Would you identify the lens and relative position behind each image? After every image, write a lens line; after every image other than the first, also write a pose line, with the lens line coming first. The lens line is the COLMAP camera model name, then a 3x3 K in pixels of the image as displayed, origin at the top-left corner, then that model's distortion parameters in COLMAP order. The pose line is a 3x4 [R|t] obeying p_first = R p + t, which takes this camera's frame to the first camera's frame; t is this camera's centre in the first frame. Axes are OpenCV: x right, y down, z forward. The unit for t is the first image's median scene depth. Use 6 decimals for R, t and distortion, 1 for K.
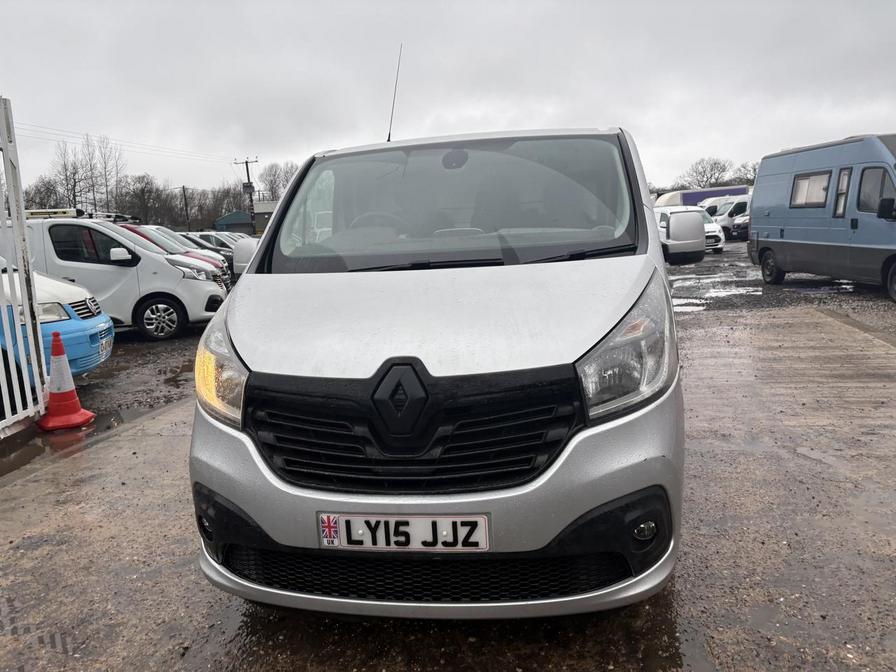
lens RADIAL K [[691.8, 0, 449.5], [0, 691.8, 331.8], [0, 0, 1]] dist [0.045236, -0.019011]
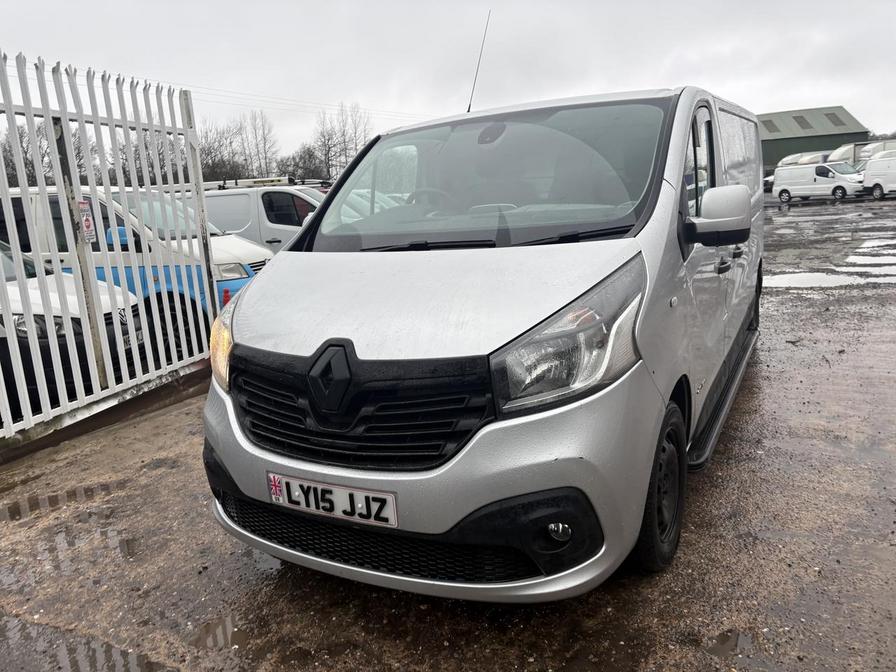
lens RADIAL K [[691.8, 0, 451.0], [0, 691.8, 335.5], [0, 0, 1]] dist [0.045236, -0.019011]
pose [[0.938244, 0.056547, -0.341322, 0.456614], [-0.032114, 0.996528, 0.076819, -0.055306], [0.344480, -0.061114, 0.936802, 0.060734]]
